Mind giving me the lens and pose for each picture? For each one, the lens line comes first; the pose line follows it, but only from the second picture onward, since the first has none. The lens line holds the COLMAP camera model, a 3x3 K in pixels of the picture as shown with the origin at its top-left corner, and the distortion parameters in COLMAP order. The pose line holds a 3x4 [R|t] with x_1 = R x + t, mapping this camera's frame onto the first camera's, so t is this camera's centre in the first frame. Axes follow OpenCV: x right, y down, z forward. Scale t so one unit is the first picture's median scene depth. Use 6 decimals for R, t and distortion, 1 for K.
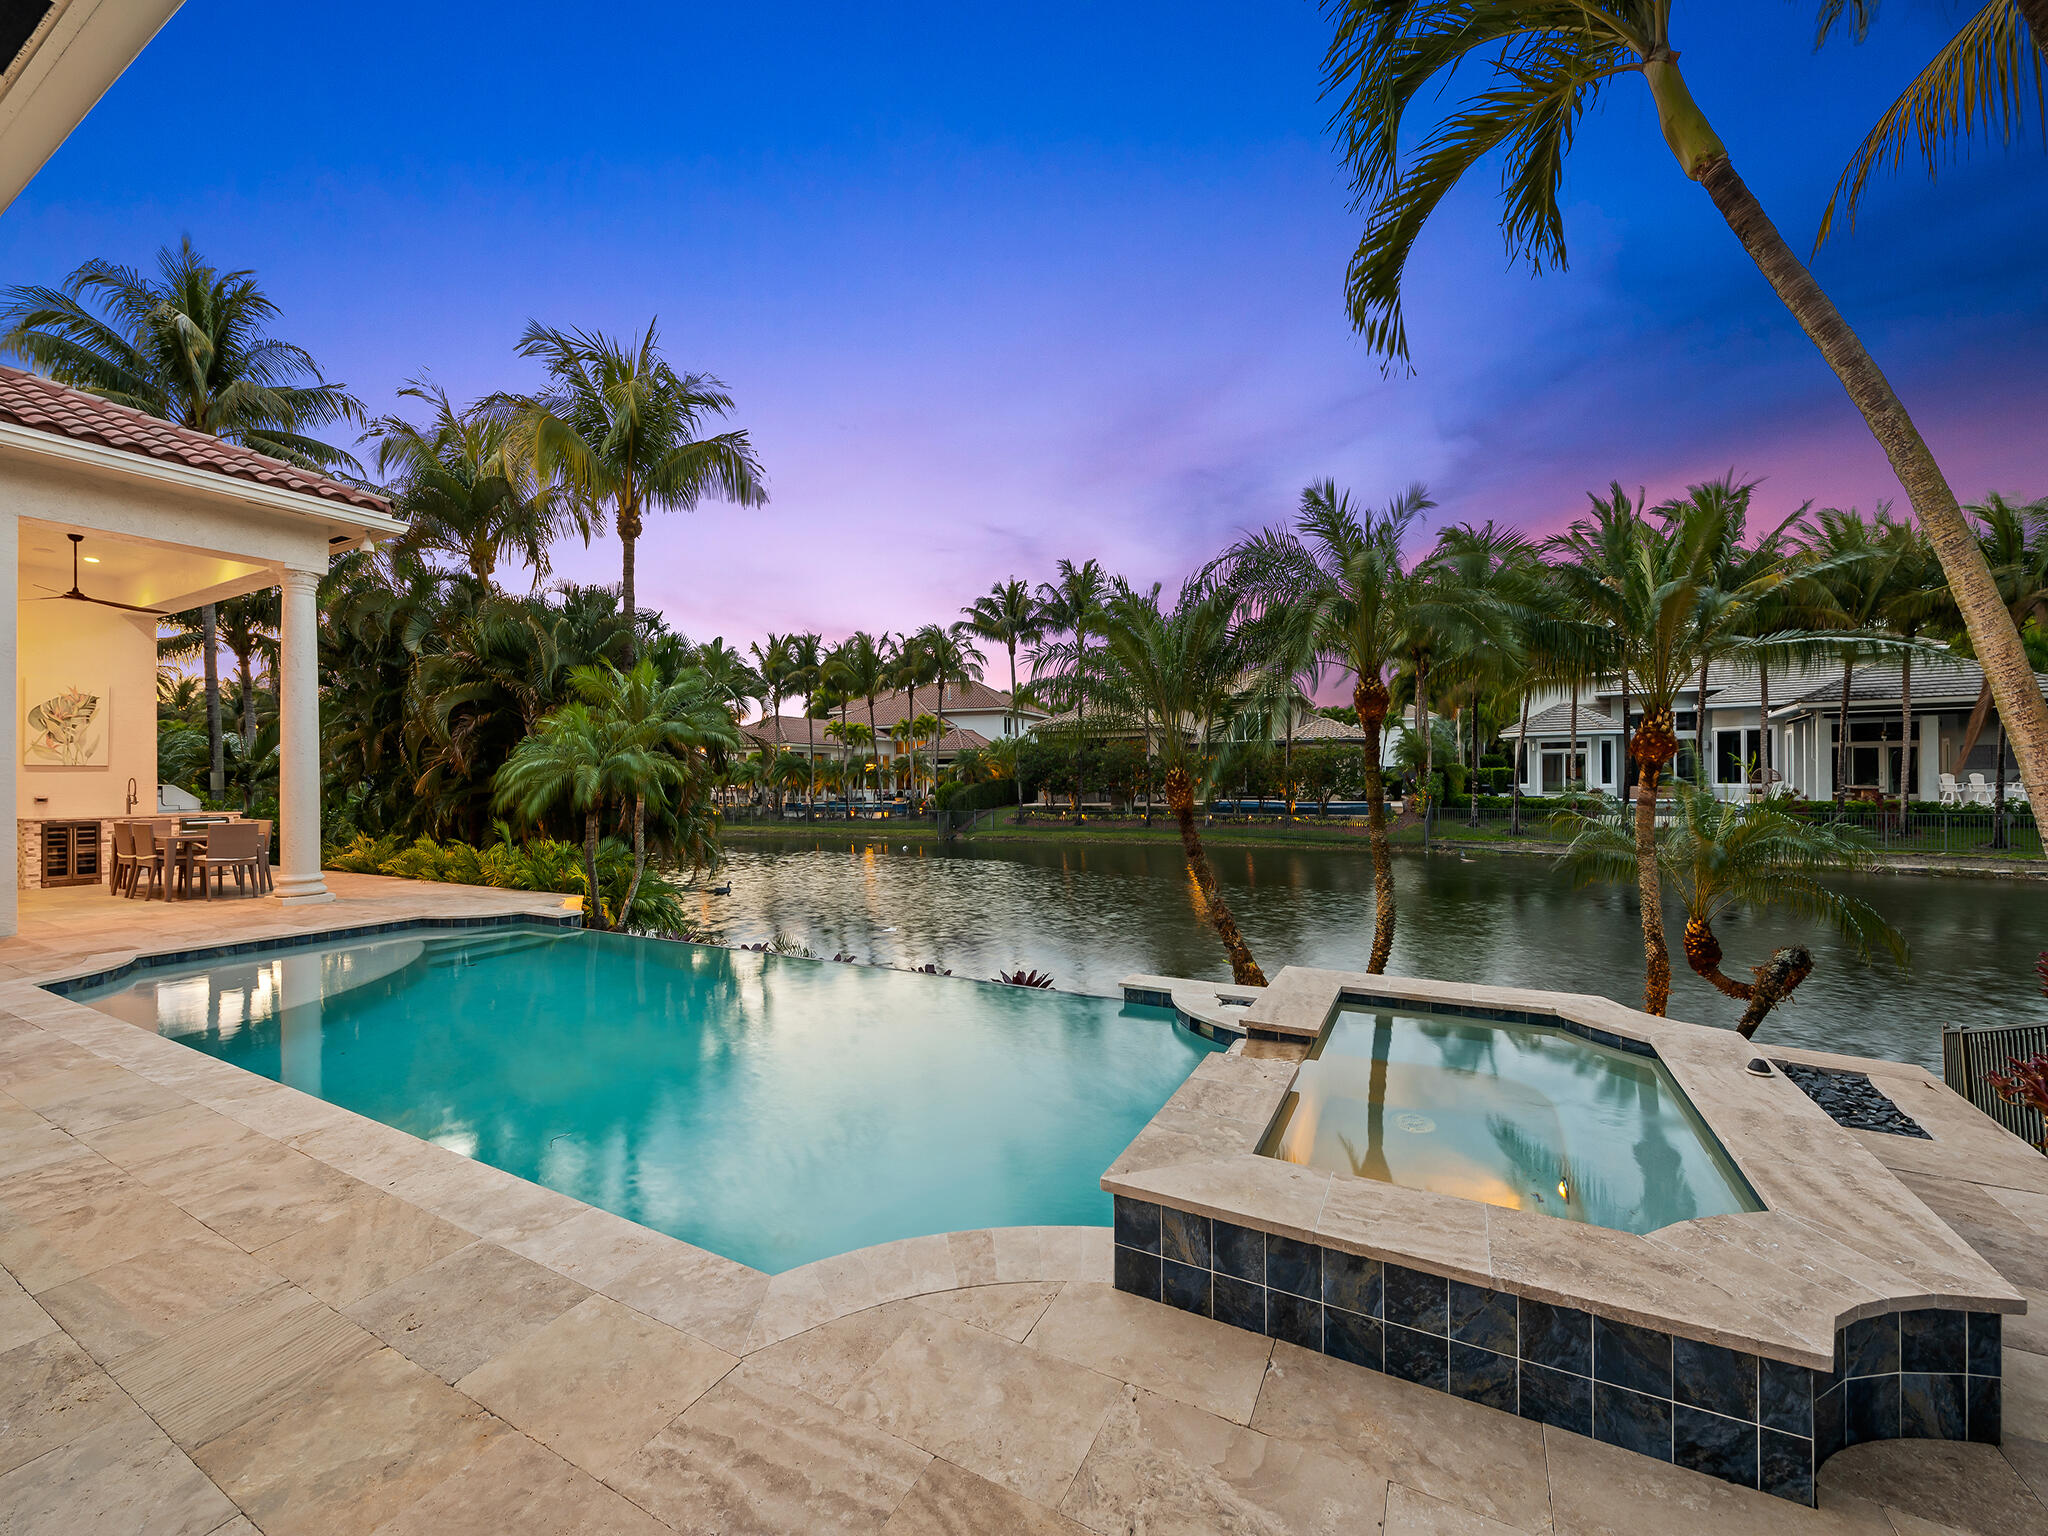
lens RADIAL K [[818.8, 0, 1015.5], [0, 818.8, 771.9], [0, 0, 1]] dist [-0.002754, -0.000551]
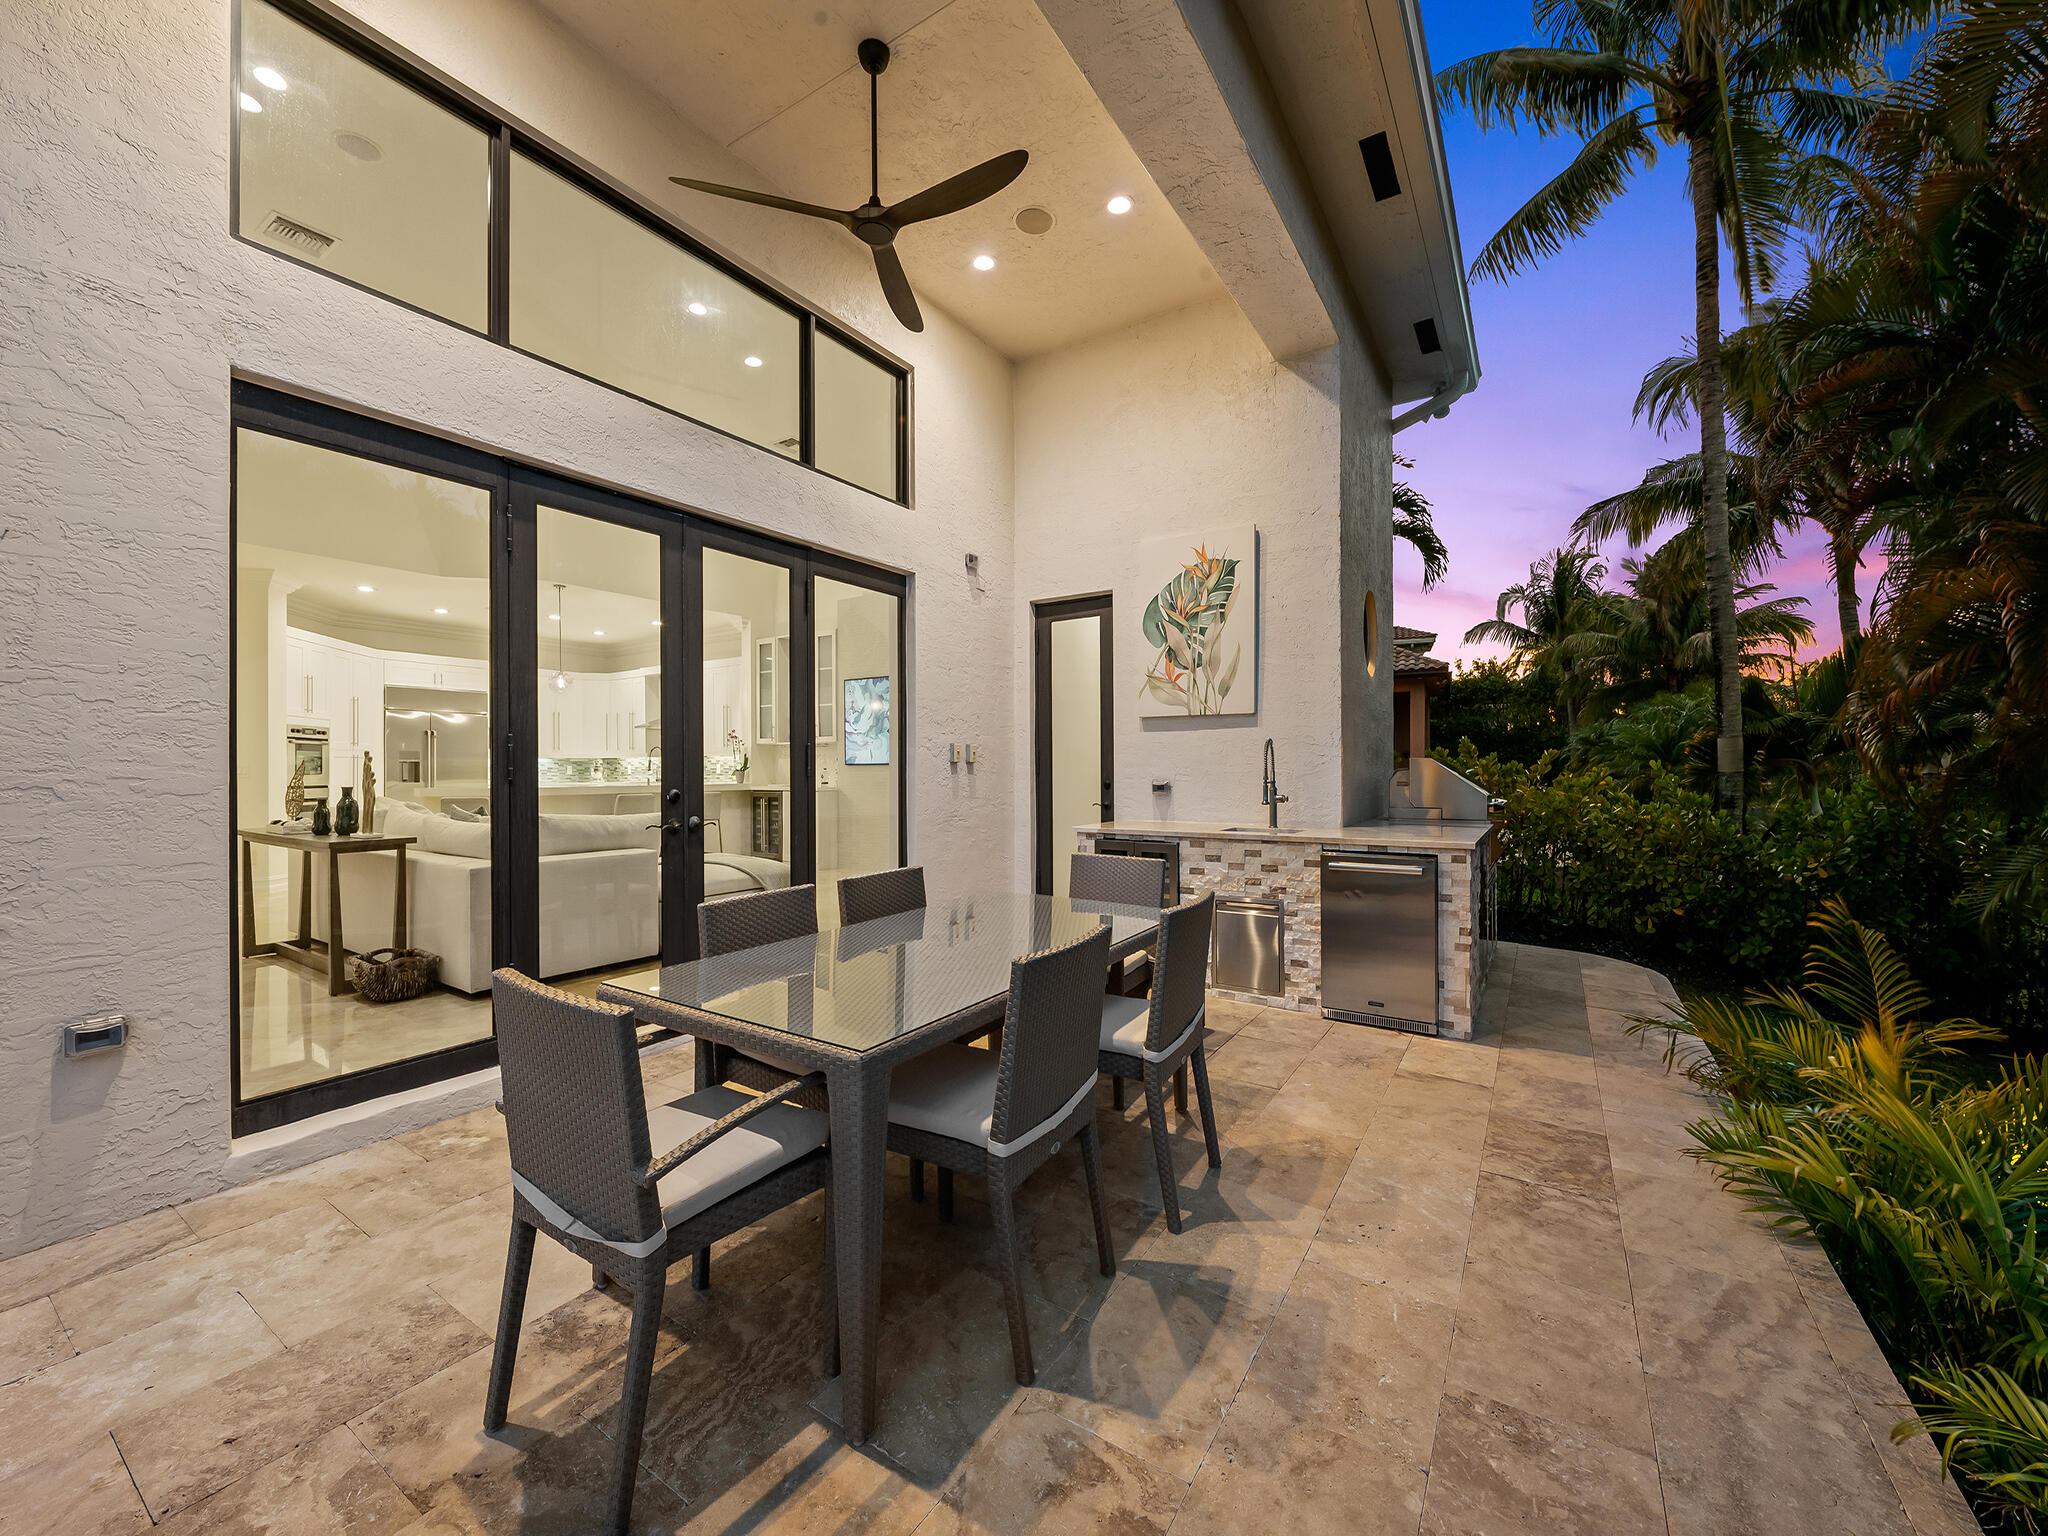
lens RADIAL K [[818.8, 0, 1020.5], [0, 818.8, 763.6], [0, 0, 1]] dist [-0.002754, -0.000551]
pose [[-0.079243, 0.002181, -0.996853, -0.676036], [0.008298, 0.999964, 0.001528, 0.018030], [0.996821, -0.008151, -0.079258, 0.926497]]
